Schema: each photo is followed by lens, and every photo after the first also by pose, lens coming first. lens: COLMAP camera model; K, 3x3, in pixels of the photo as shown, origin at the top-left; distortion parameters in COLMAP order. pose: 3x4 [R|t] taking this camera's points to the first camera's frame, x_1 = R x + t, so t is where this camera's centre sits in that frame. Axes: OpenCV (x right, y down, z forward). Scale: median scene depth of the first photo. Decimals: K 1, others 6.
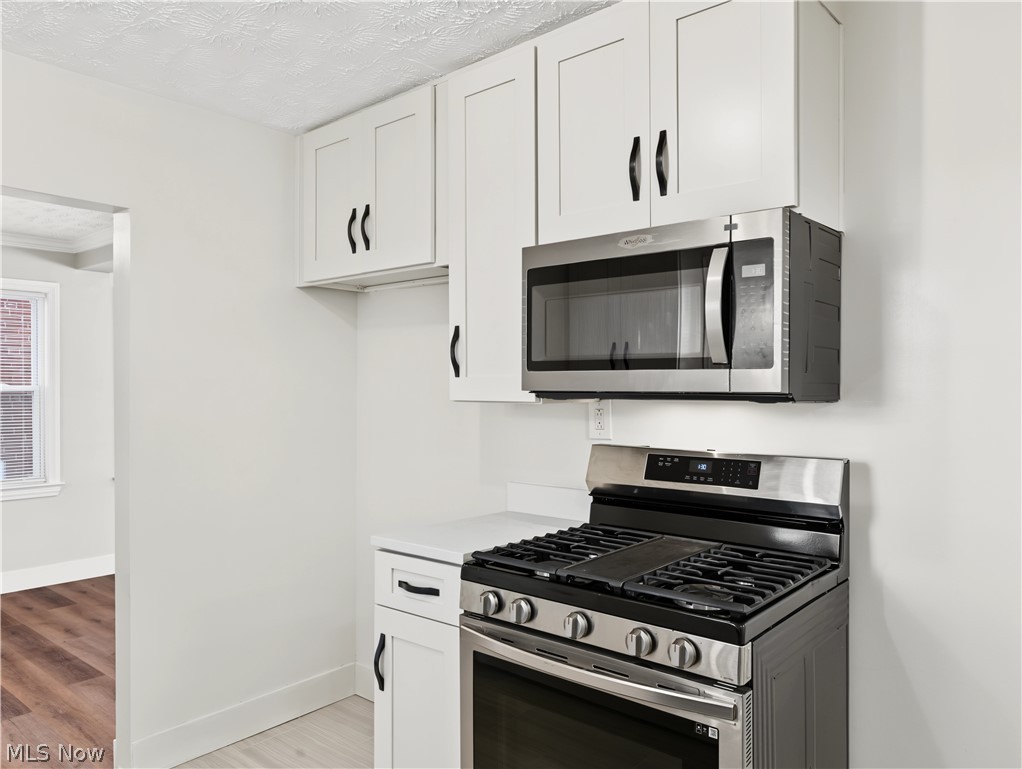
lens RADIAL K [[734.1, 0, 511.0], [0, 734.1, 384.5], [0, 0, 1]] dist [0.005286, 0.001584]
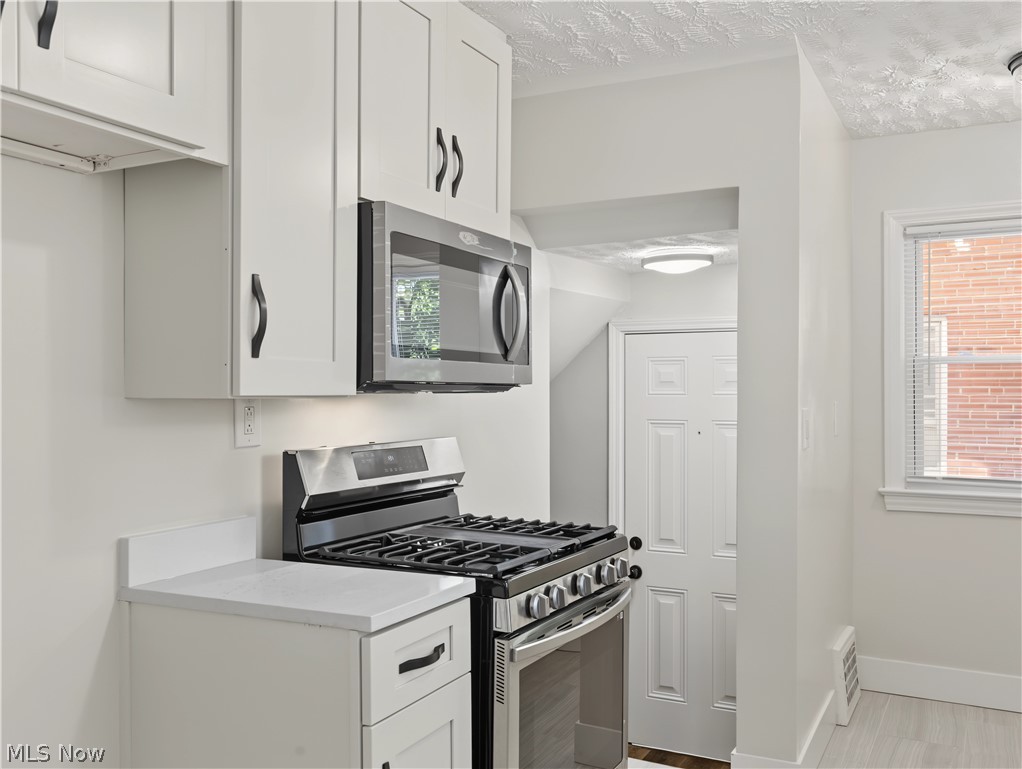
lens RADIAL K [[946.4, 0, 511.0], [0, 946.4, 384.5], [0, 0, 1]] dist [-0.000027, 0.004125]
pose [[-0.221895, 0.007672, 0.975040, -1.008931], [-0.001255, 0.999966, -0.008153, 0.020908], [-0.975070, -0.003033, -0.221878, 1.094978]]
